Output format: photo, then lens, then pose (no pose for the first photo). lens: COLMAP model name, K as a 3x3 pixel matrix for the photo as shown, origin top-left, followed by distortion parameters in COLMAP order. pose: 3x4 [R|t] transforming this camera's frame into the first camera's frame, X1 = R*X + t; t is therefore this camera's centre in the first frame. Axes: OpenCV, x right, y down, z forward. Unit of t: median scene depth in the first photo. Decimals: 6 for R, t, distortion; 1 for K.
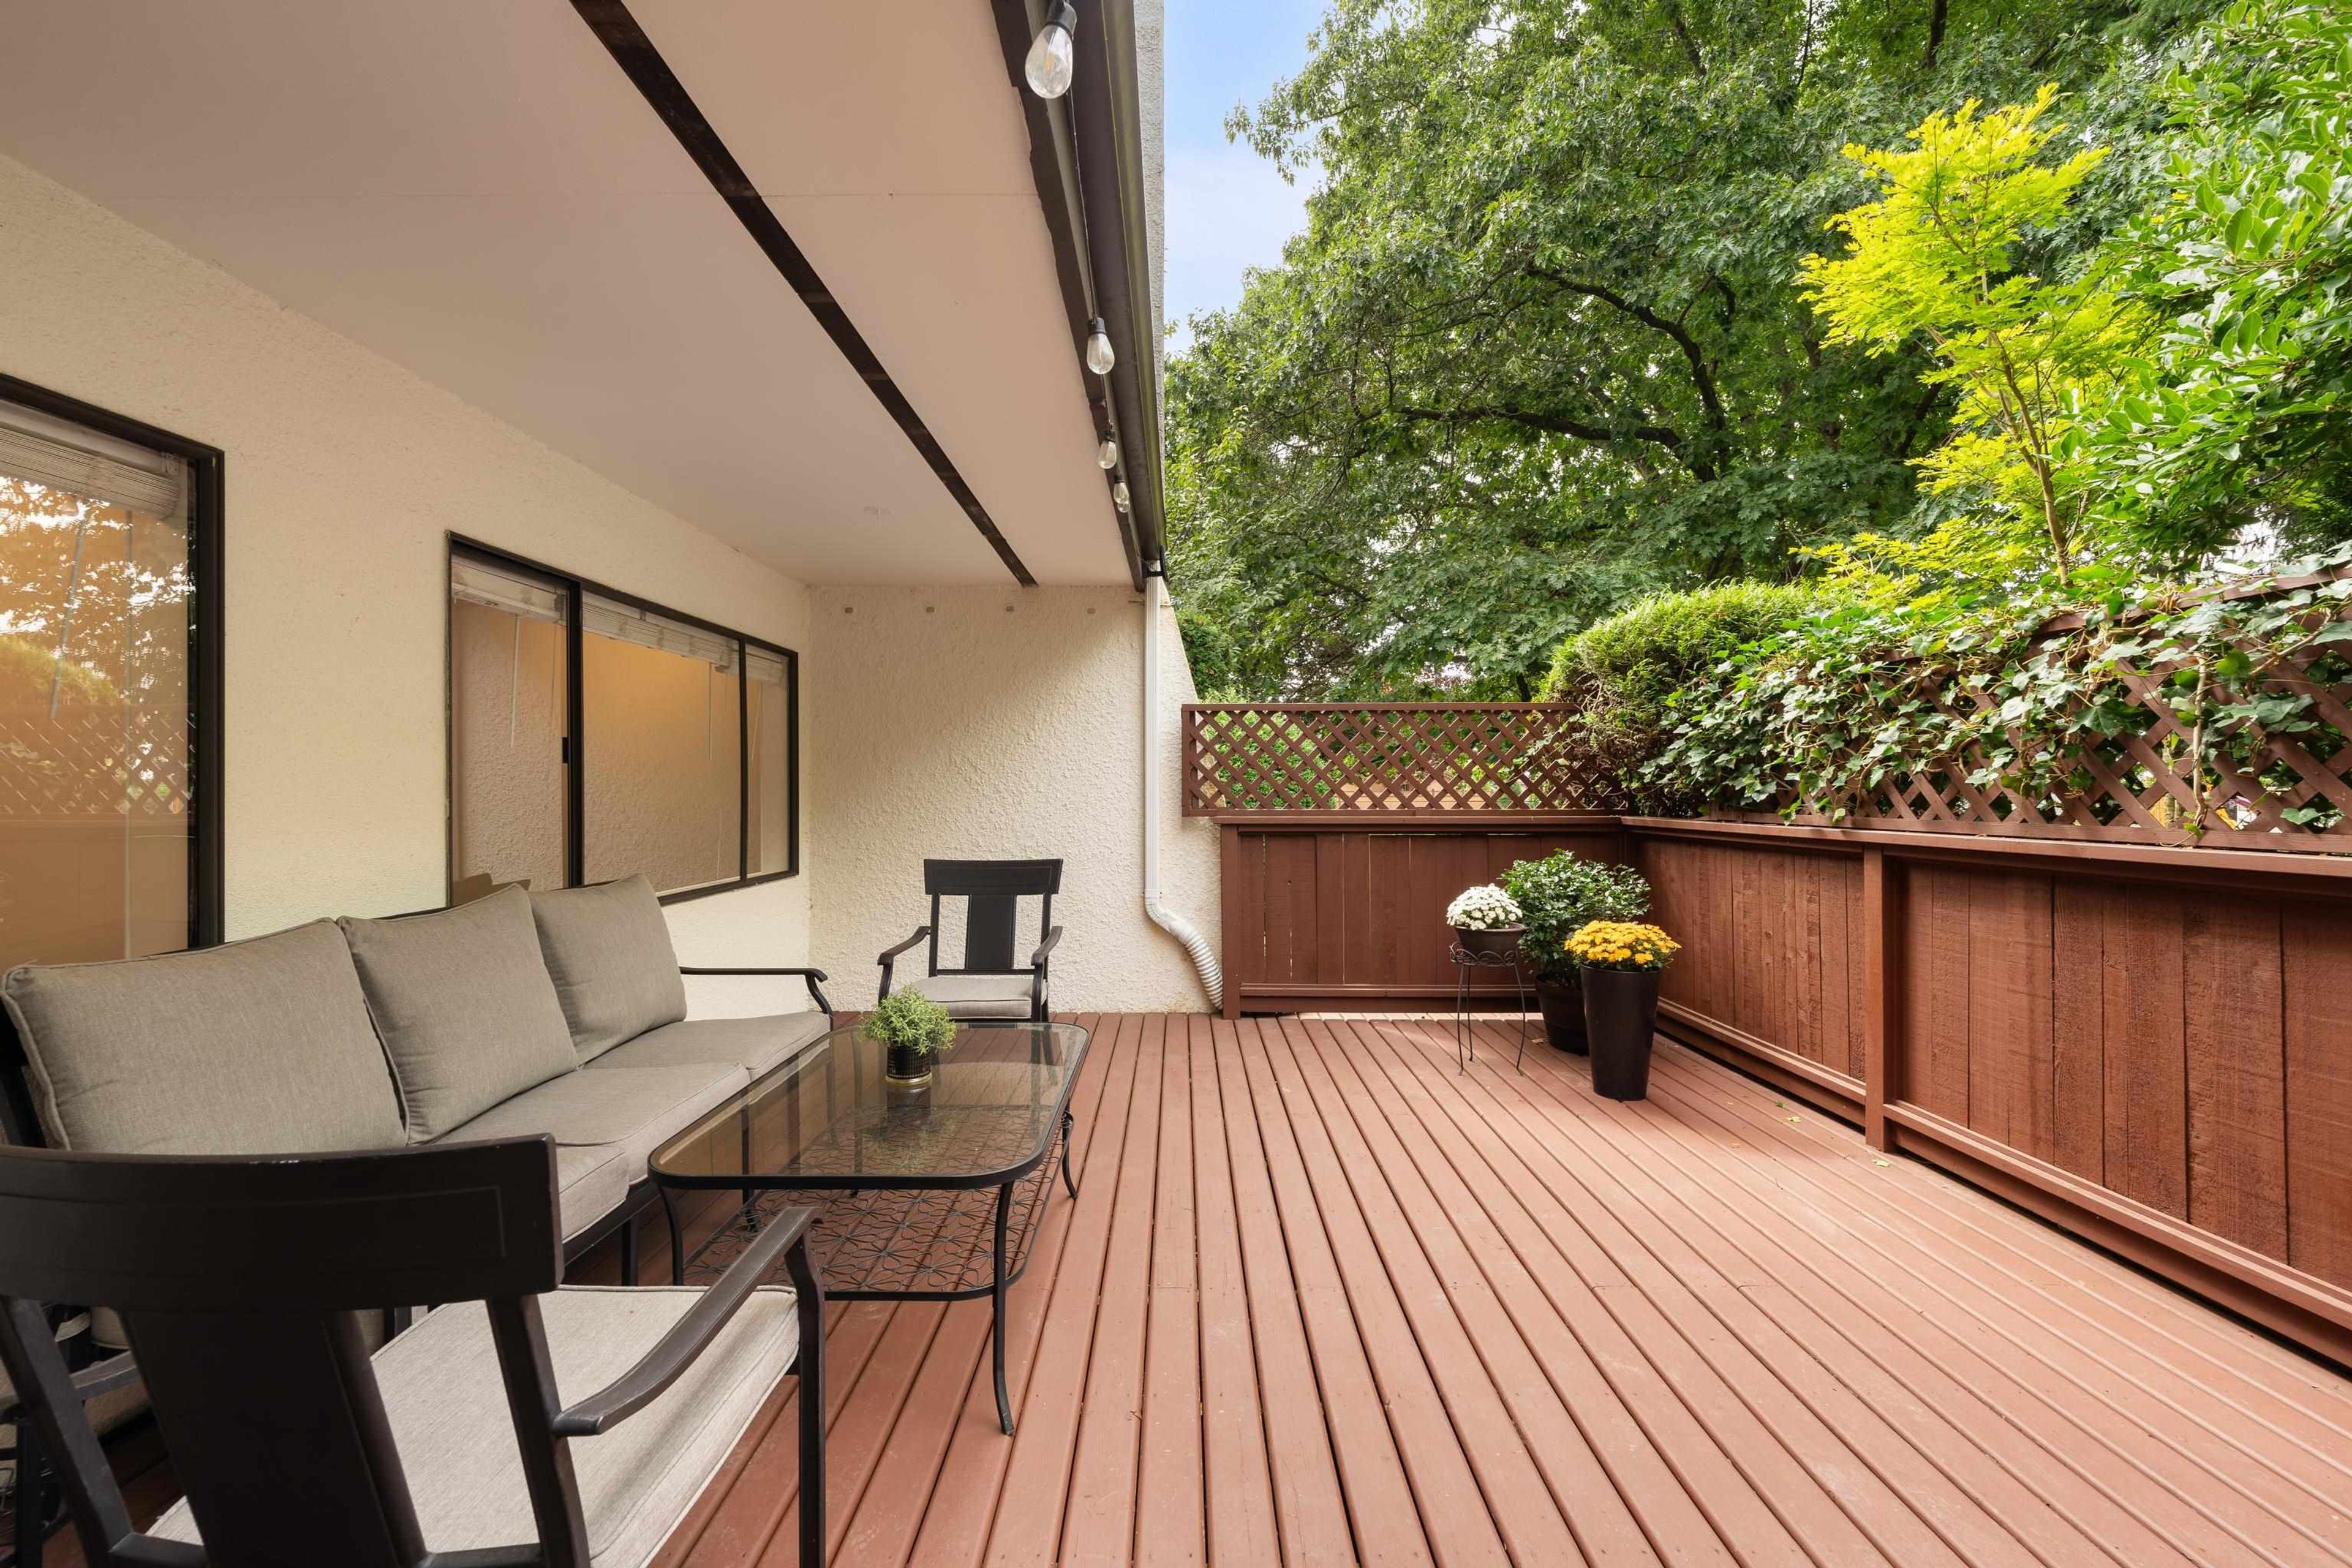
lens RADIAL K [[934.3, 0, 1174.9], [0, 934.3, 794.4], [0, 0, 1]] dist [0.000773, 0.000035]
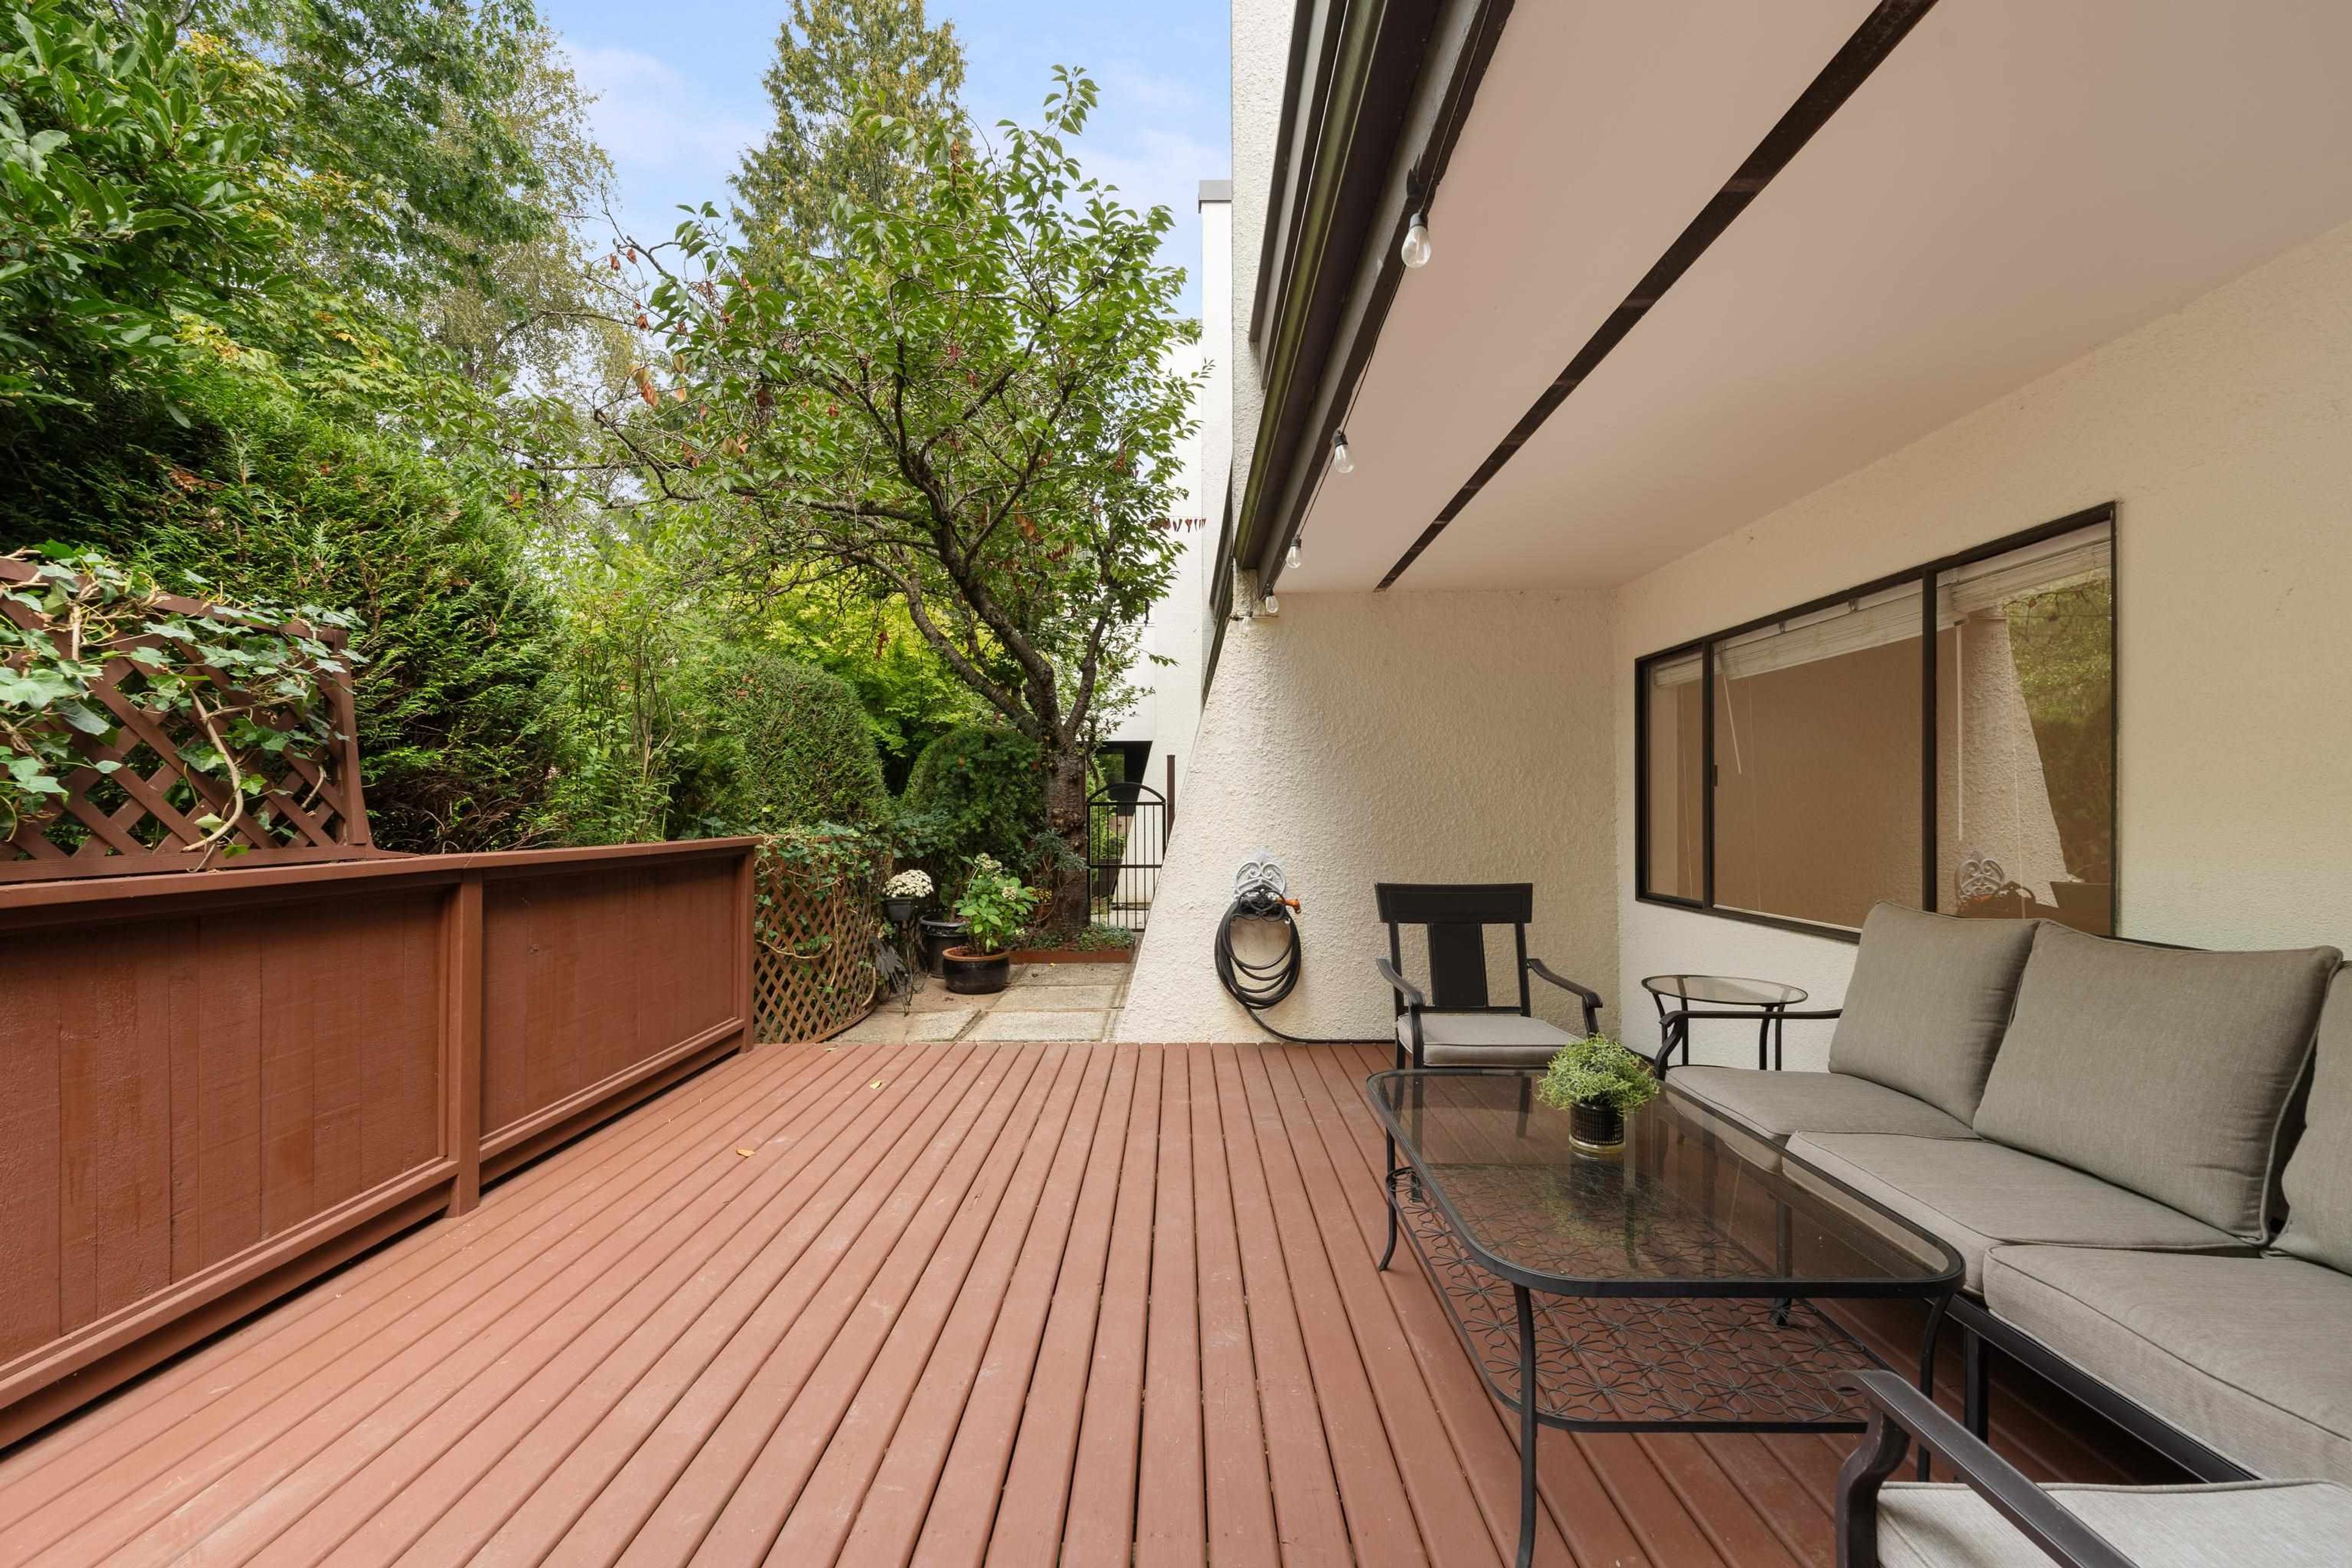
lens RADIAL K [[934.3, 0, 1174.9], [0, 934.3, 794.4], [0, 0, 1]] dist [0.000773, 0.000035]
pose [[-0.999970, 0.006762, 0.003873, 0.057908], [0.006730, 0.999942, -0.008351, -0.001013], [-0.003930, -0.008324, -0.999958, 1.109715]]
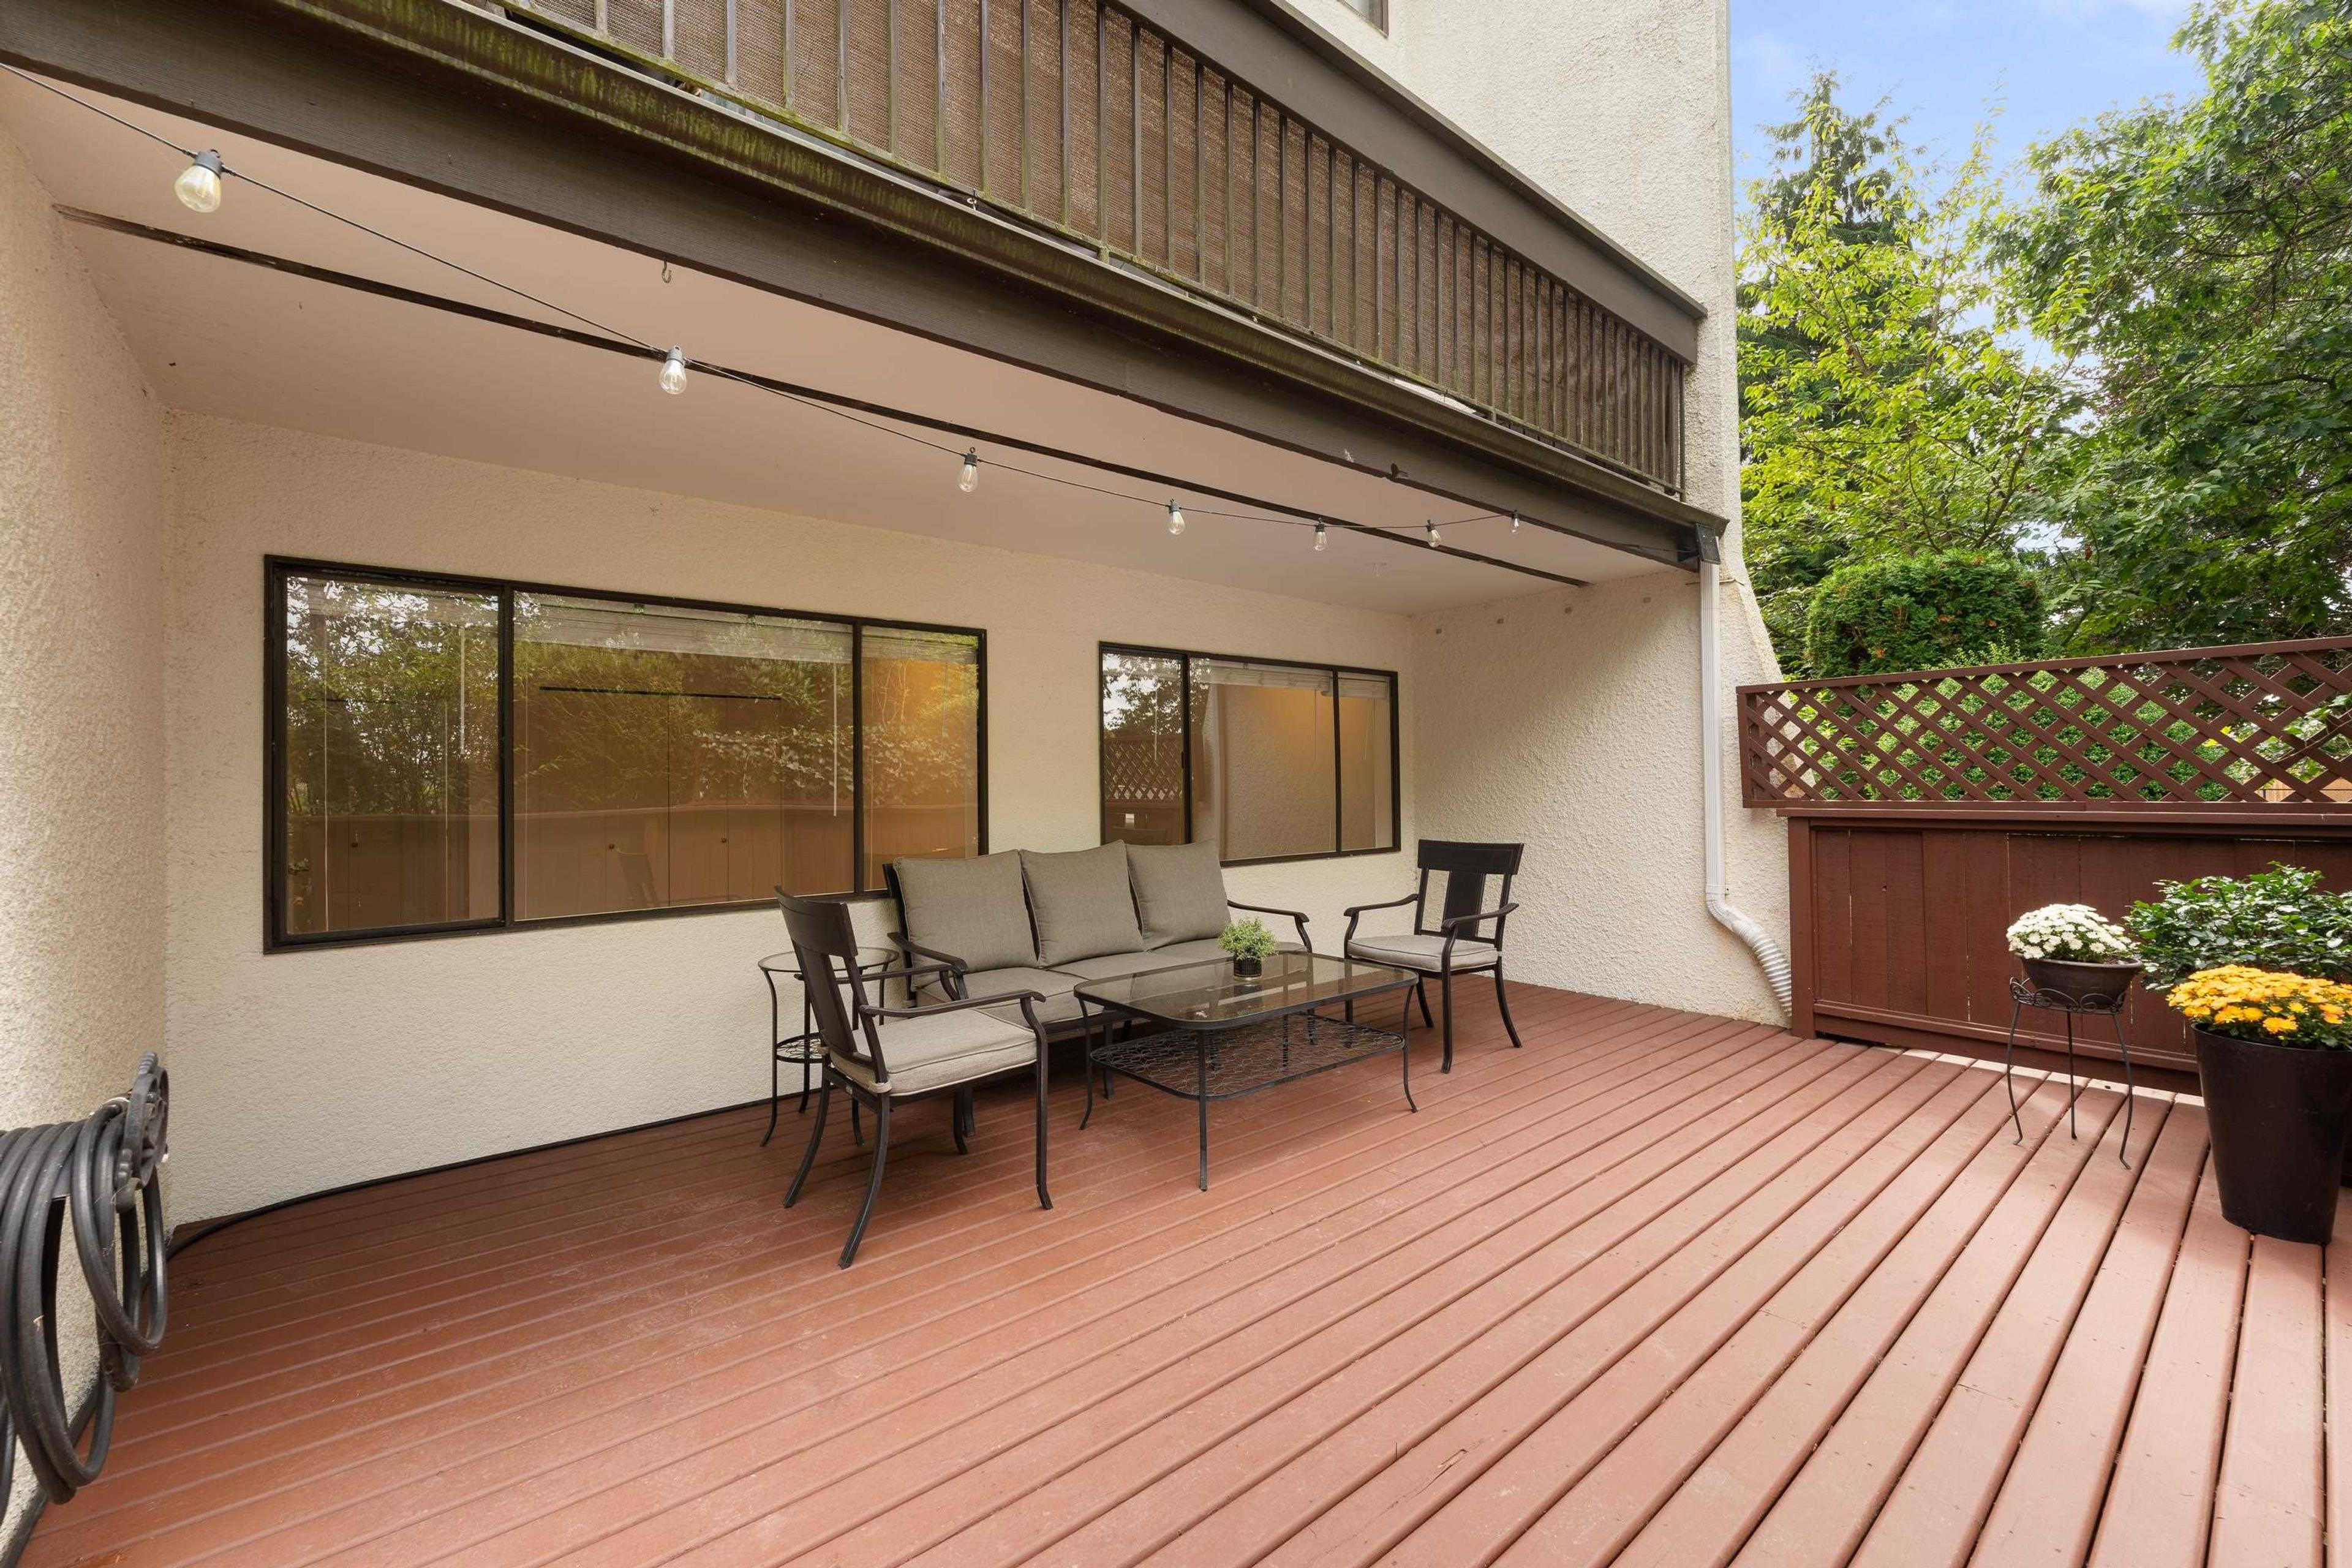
lens RADIAL K [[958.9, 0, 1200.7], [0, 958.9, 786.5], [0, 0, 1]] dist [-0.000764, -0.000347]
pose [[0.649873, -0.005492, -0.760023, 0.478639], [0.007664, 0.999970, -0.000674, -0.001061], [0.760004, -0.005387, 0.649896, -0.029612]]
